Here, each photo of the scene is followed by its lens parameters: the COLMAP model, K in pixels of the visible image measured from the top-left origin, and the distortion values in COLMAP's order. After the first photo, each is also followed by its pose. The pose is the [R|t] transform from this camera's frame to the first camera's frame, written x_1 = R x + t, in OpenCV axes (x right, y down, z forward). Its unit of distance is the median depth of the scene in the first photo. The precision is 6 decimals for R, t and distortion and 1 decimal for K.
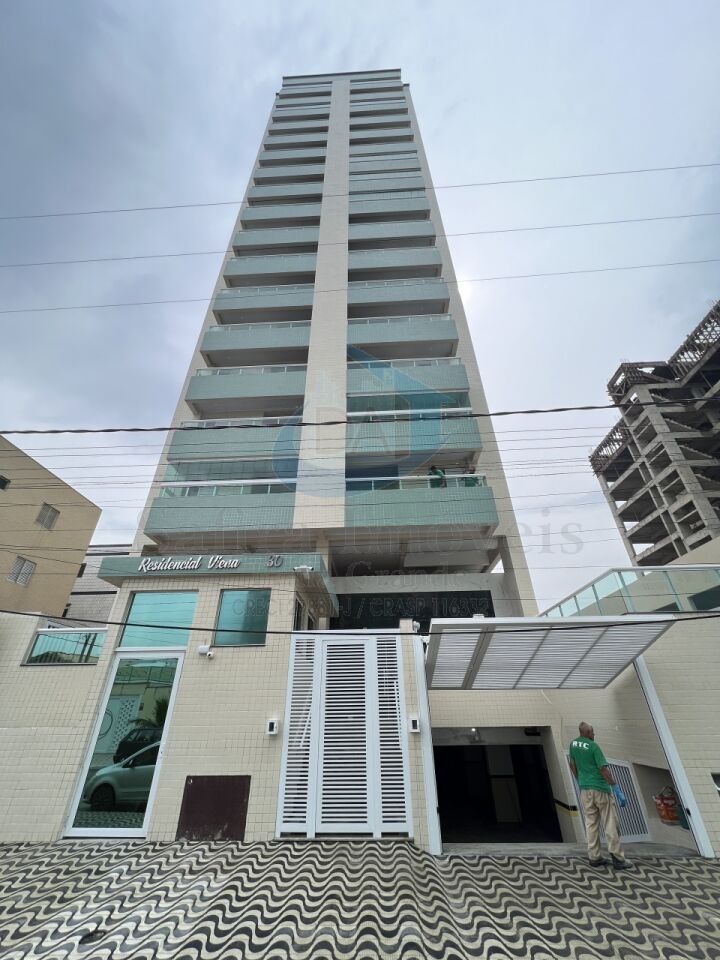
lens RADIAL K [[370.9, 0, 360.4], [0, 370.9, 487.6], [0, 0, 1]] dist [-0.000899, -0.000069]
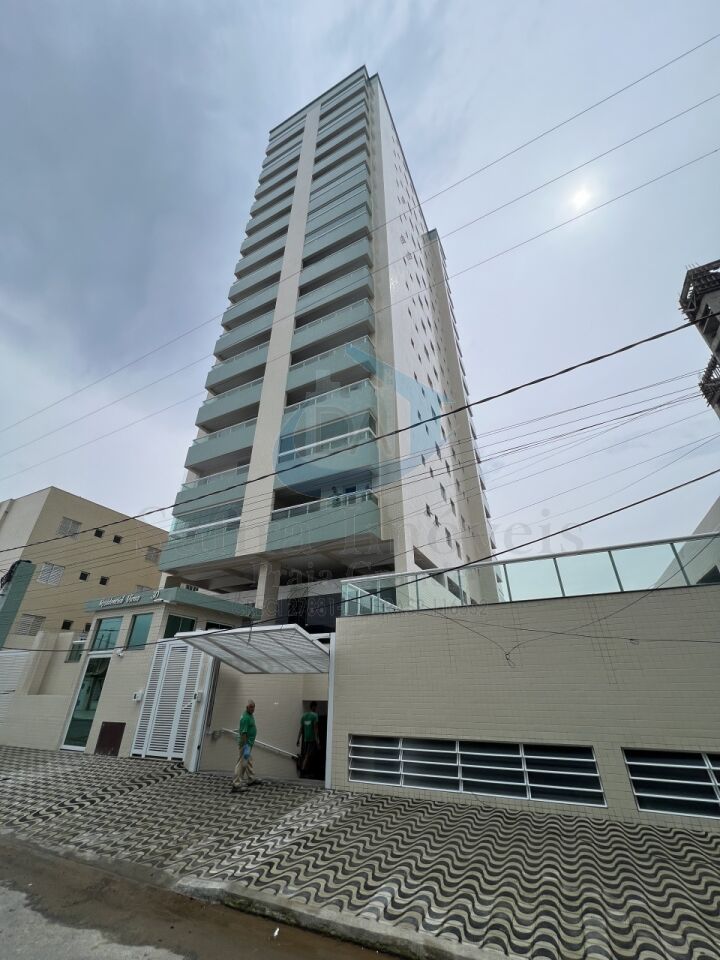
lens RADIAL K [[382.0, 0, 360.0], [0, 382.0, 480.0], [0, 0, 1]] dist [-0.000661, 0.000135]
pose [[0.915947, -0.183309, -0.356987, 0.732542], [0.193135, 0.981137, -0.008262, -0.060480], [0.351768, -0.061379, 0.934073, -0.110861]]
